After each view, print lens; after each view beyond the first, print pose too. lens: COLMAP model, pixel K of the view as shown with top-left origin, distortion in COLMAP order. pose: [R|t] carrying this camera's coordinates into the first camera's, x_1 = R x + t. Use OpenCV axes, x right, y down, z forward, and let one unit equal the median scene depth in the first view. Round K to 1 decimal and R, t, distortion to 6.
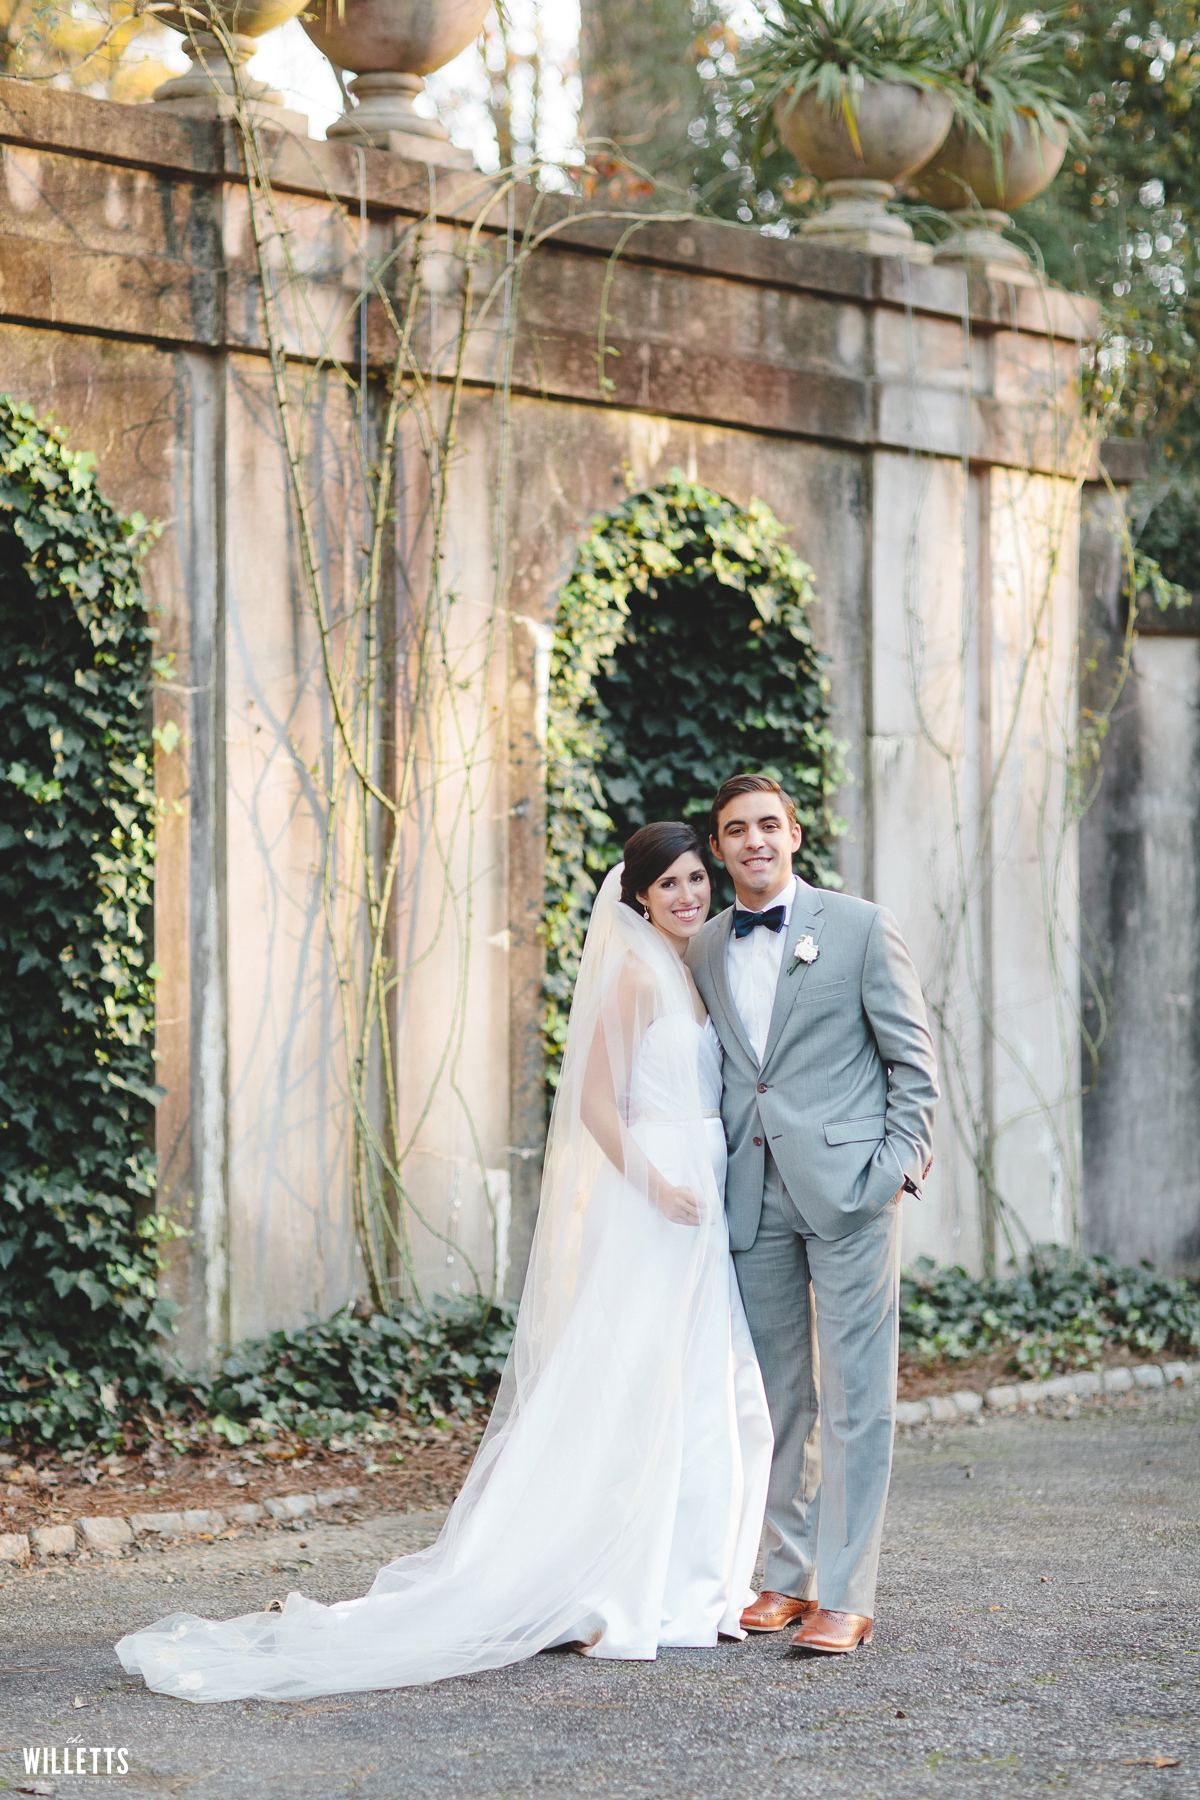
lens RADIAL K [[4430.2, 0, 600.1], [0, 4430.2, 902.5], [0, 0, 1]] dist [0.171081, 0.000000]
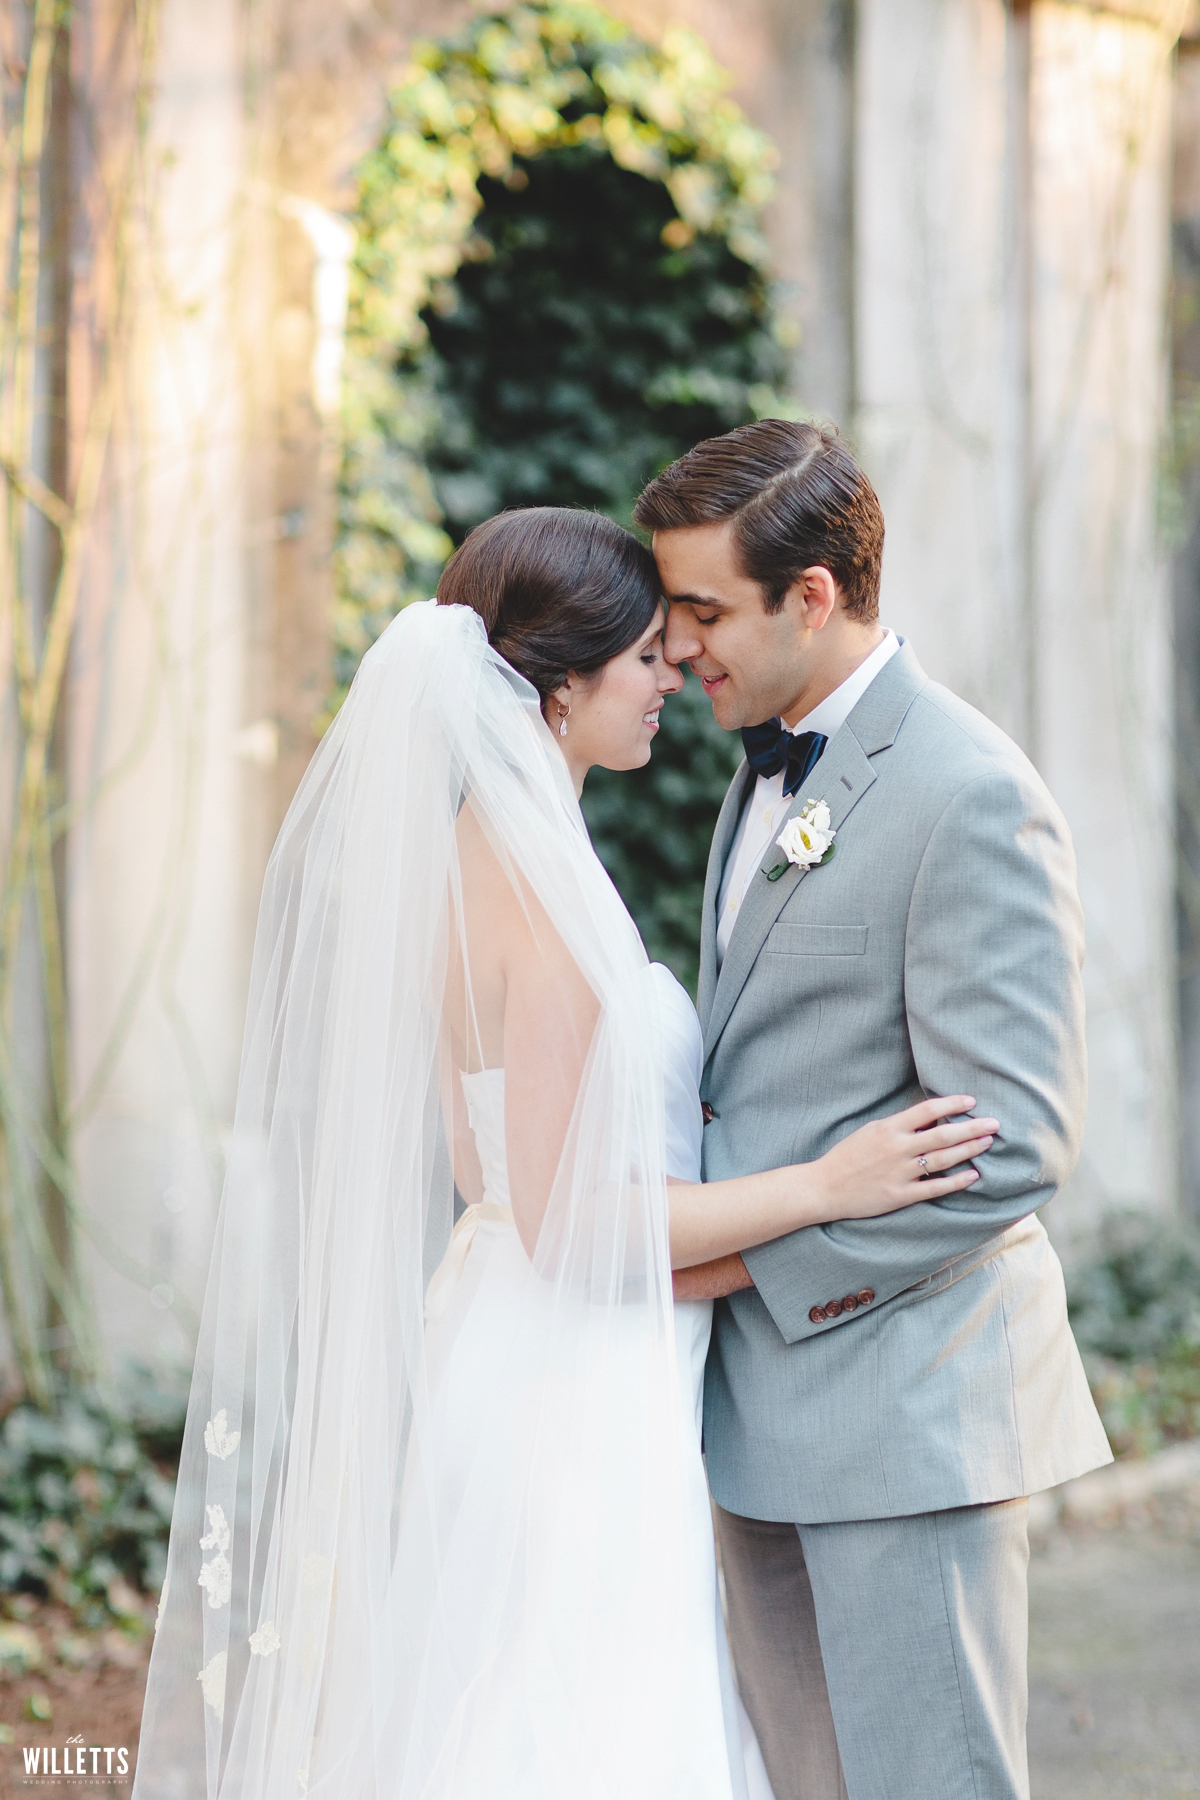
lens RADIAL K [[4430.2, 0, 603.6], [0, 4430.2, 897.5], [0, 0, 1]] dist [0.171081, 0.000000]
pose [[0.999607, -0.000044, 0.028021, 0.007027], [-0.001581, 0.998317, 0.057967, -0.005192], [-0.027977, -0.057989, 0.997925, 0.377698]]
